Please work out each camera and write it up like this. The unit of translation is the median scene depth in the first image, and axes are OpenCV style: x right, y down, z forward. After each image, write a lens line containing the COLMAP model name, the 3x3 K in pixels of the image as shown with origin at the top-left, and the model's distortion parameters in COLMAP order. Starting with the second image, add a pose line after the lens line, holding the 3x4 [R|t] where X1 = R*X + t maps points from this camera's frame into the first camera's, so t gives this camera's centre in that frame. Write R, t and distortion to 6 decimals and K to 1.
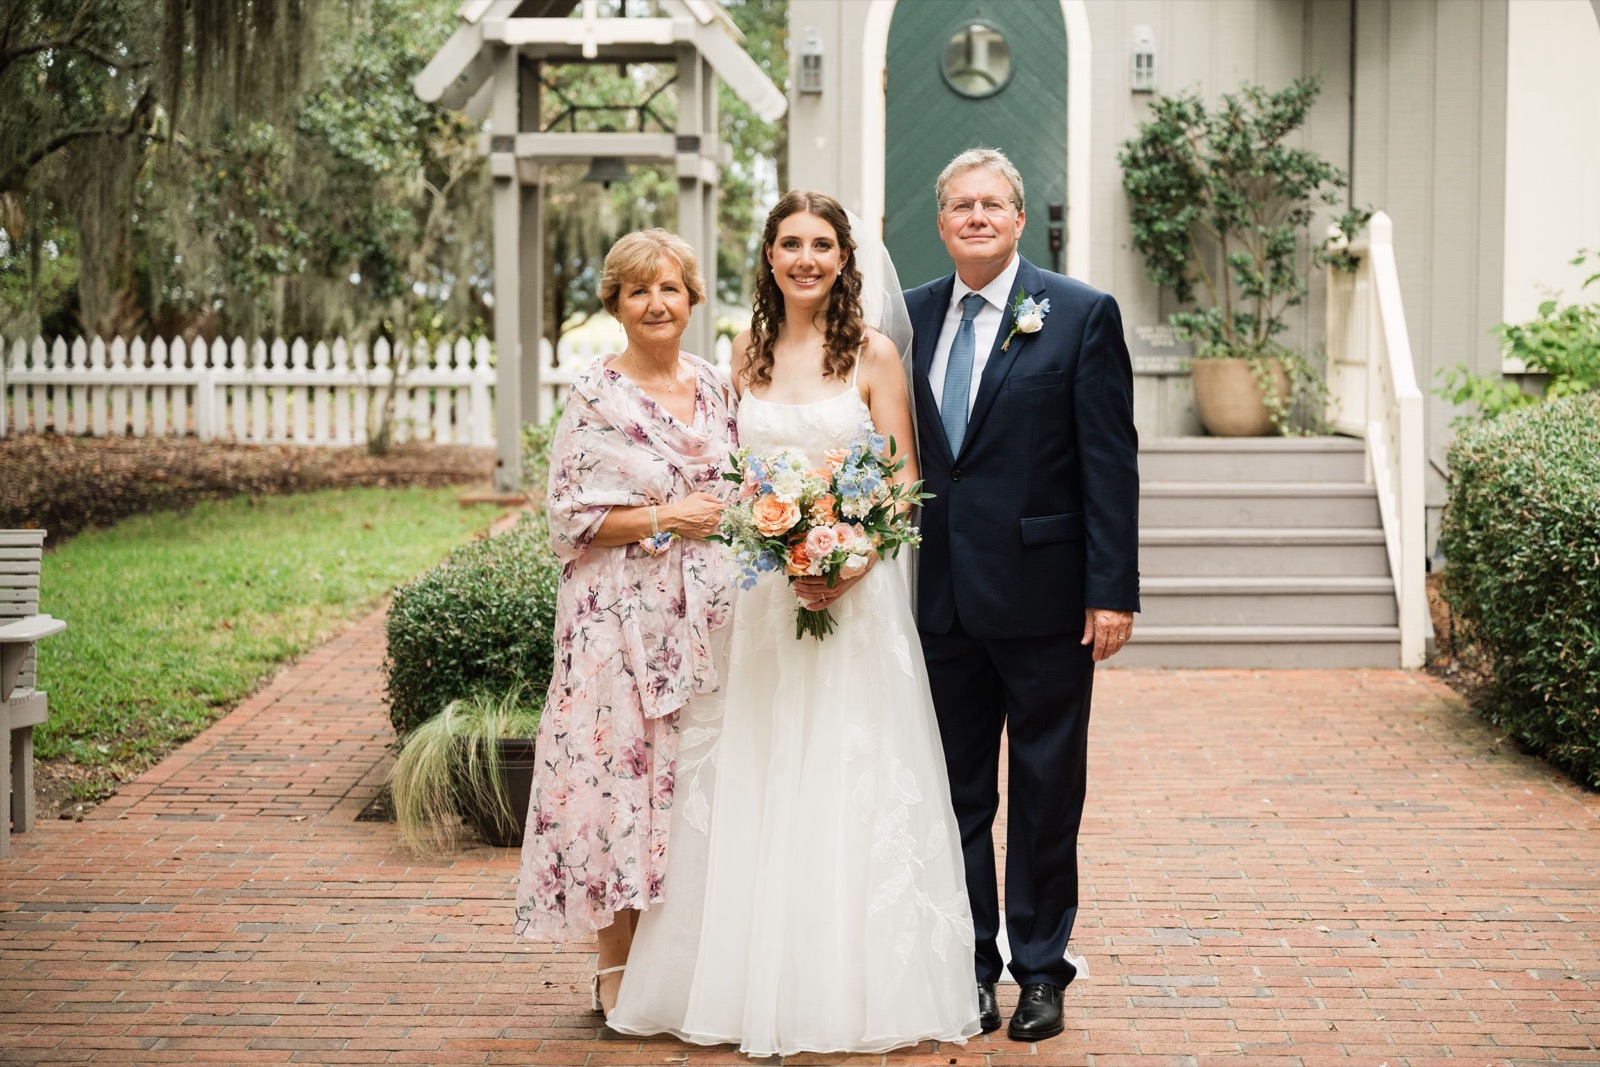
lens RADIAL K [[3242.1, 0, 800.0], [0, 3242.1, 533.5], [0, 0, 1]] dist [-0.025026, -0.224223]
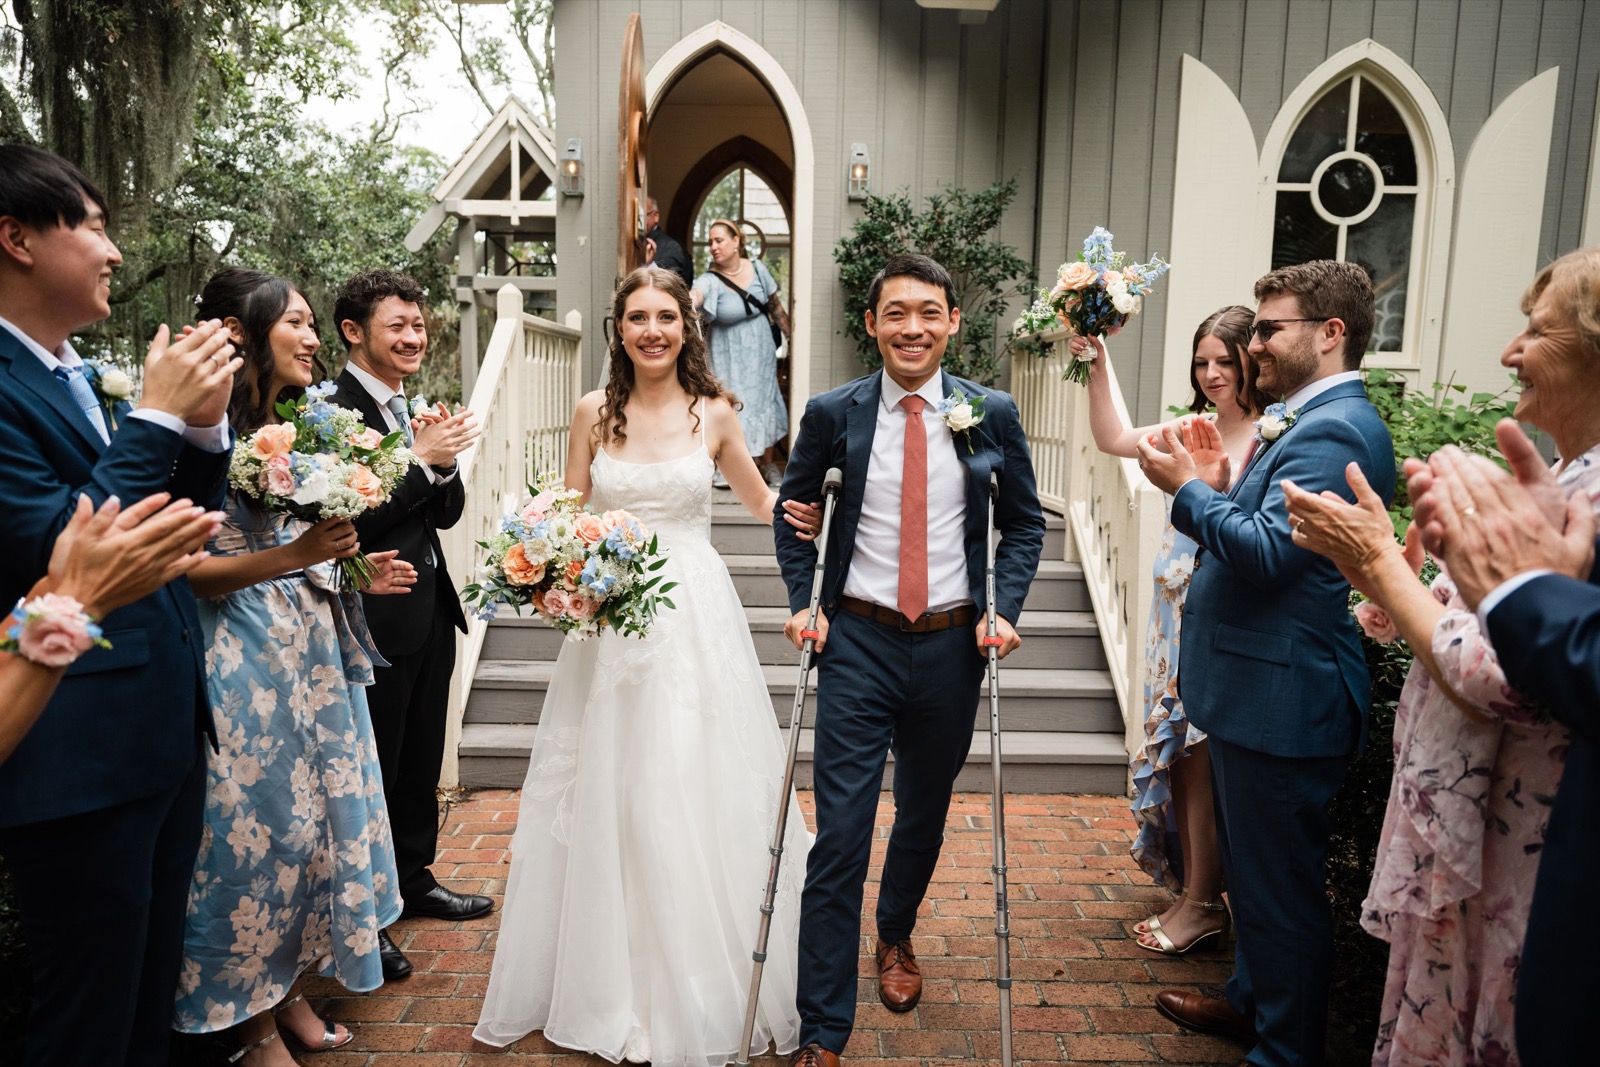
lens RADIAL K [[1068.4, 0, 800.0], [0, 1068.4, 533.5], [0, 0, 1]] dist [-0.007926, 0.000310]
pose [[0.999208, 0.011988, 0.037947, 0.072724], [-0.014151, 0.998260, 0.057238, -0.039273], [-0.037195, -0.057730, 0.997639, 0.619070]]
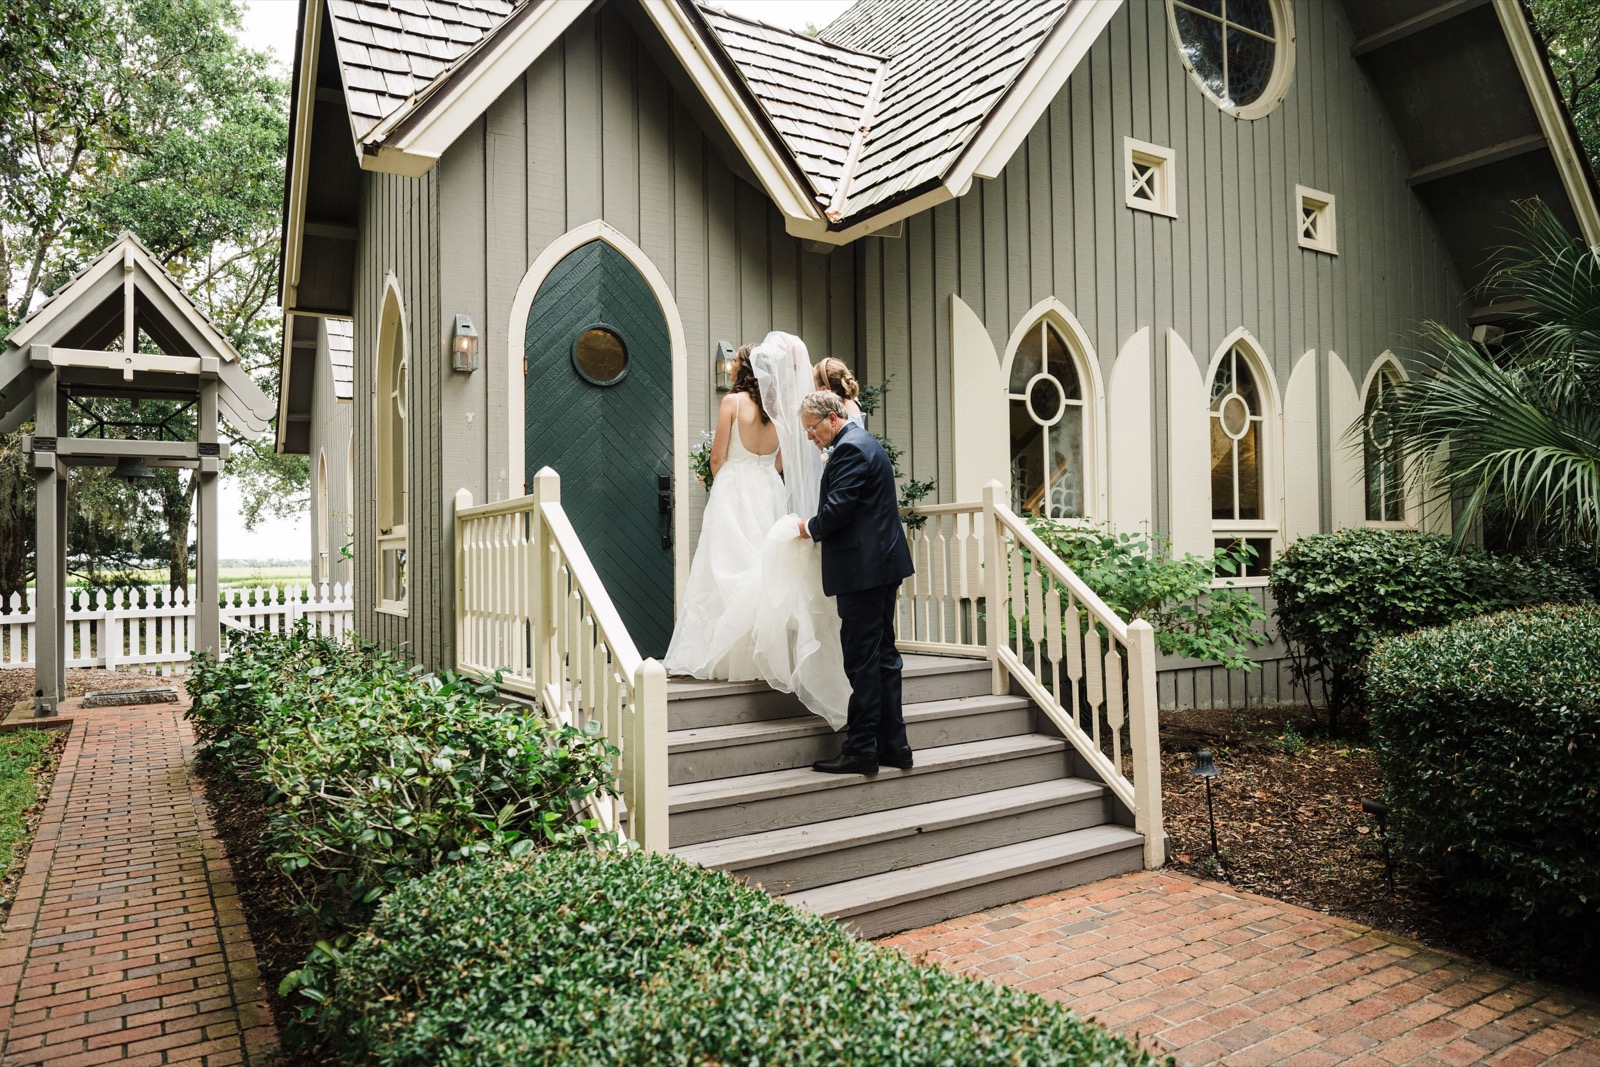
lens RADIAL K [[1068.4, 0, 800.0], [0, 1068.4, 533.5], [0, 0, 1]] dist [-0.007926, 0.000310]
pose [[0.825952, -0.004485, 0.563722, -0.110010], [0.057746, 0.995382, -0.076688, -0.046475], [-0.560775, 0.095893, 0.822397, 0.648557]]
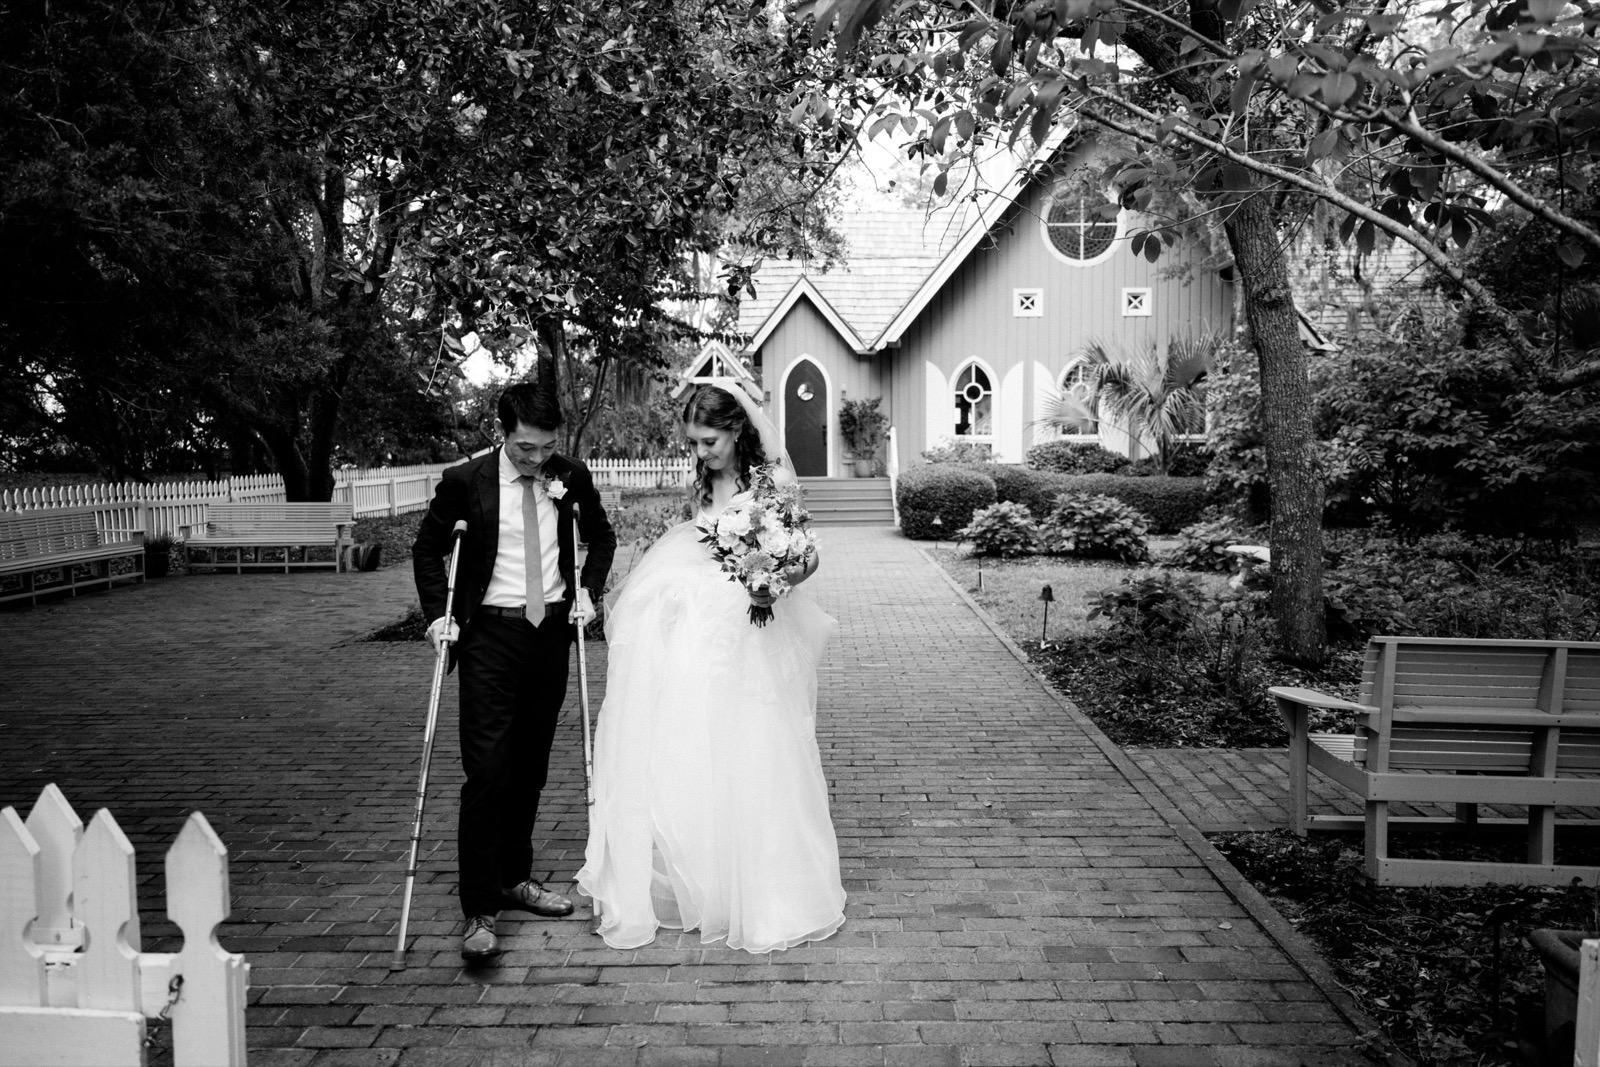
lens RADIAL K [[1068.4, 0, 800.0], [0, 1068.4, 533.5], [0, 0, 1]] dist [-0.007926, 0.000310]
pose [[0.999650, -0.010104, 0.024470, 0.010315], [0.009938, 0.999927, 0.006903, 0.034910], [-0.024538, -0.006657, 0.999677, -0.447675]]
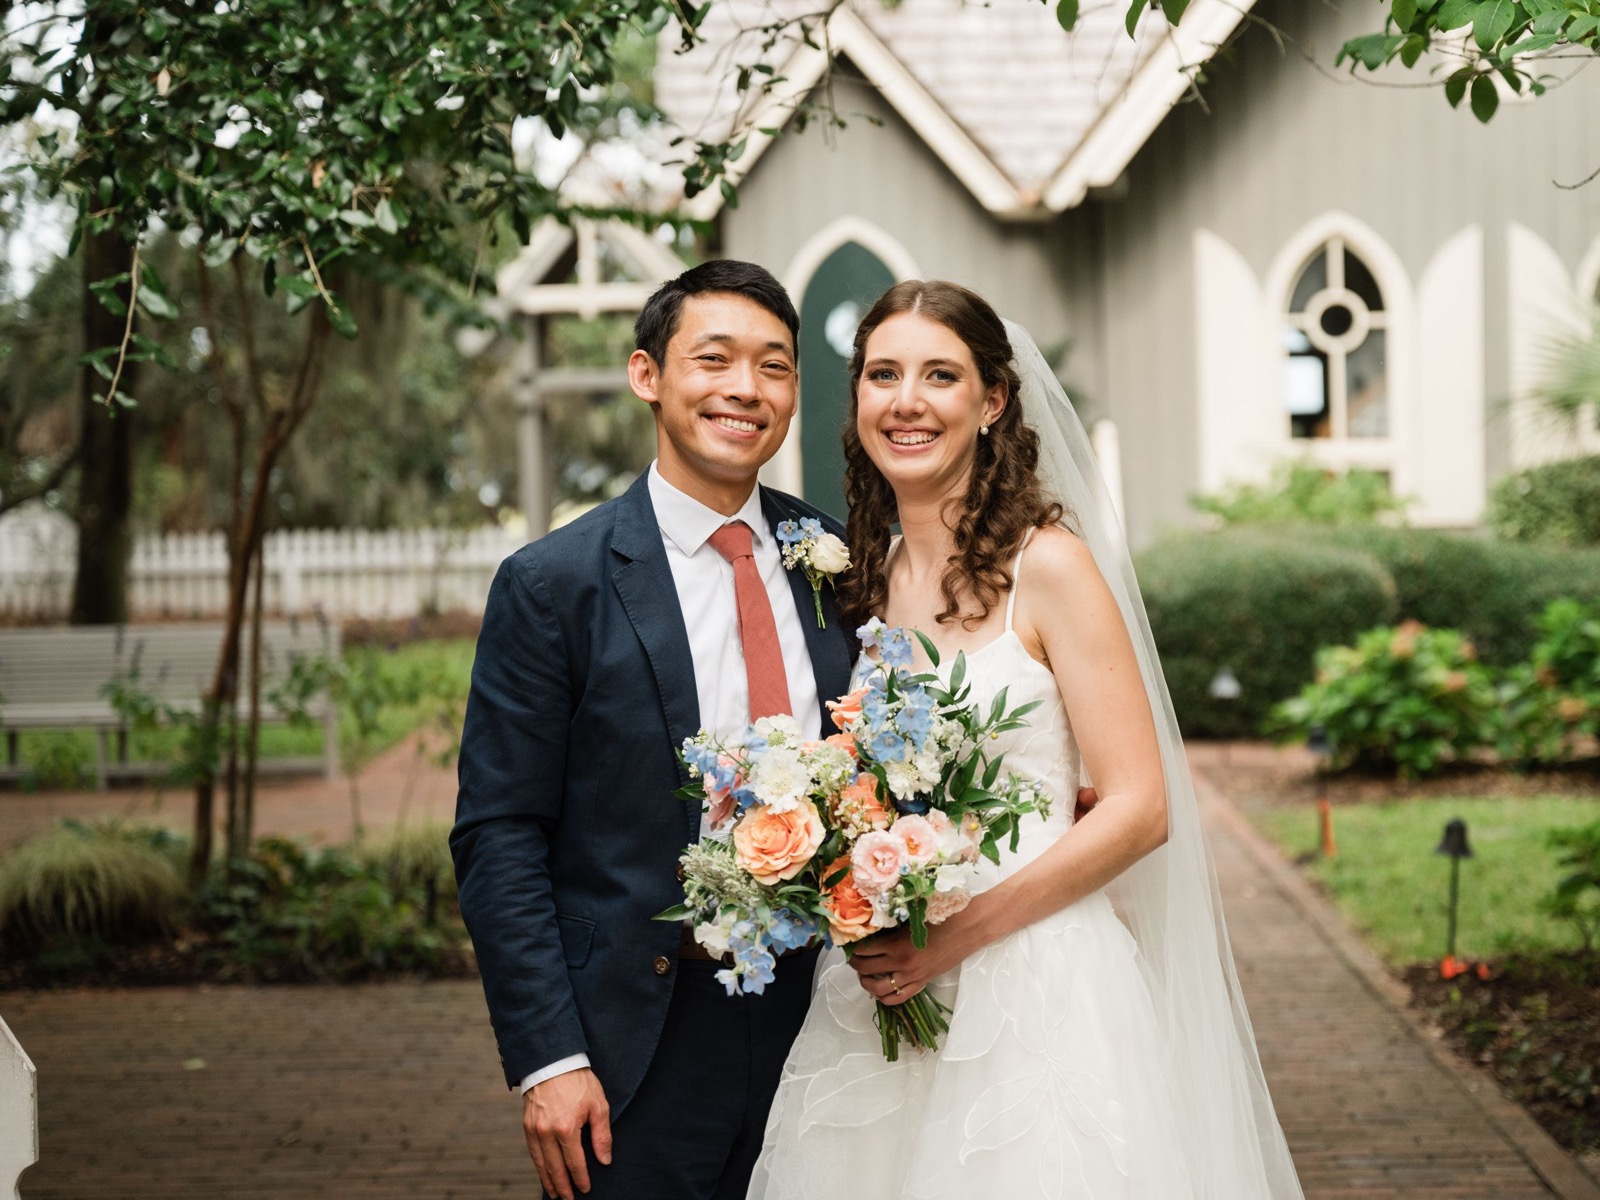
lens RADIAL K [[3413.2, 0, 800.0], [0, 3413.2, 600.0], [0, 0, 1]] dist [0.306137, 0.113598]
pose [[0.999542, -0.028031, 0.011443, 0.008083], [0.028476, 0.998762, -0.040777, 0.045787], [-0.010286, 0.041084, 0.999103, -0.604924]]
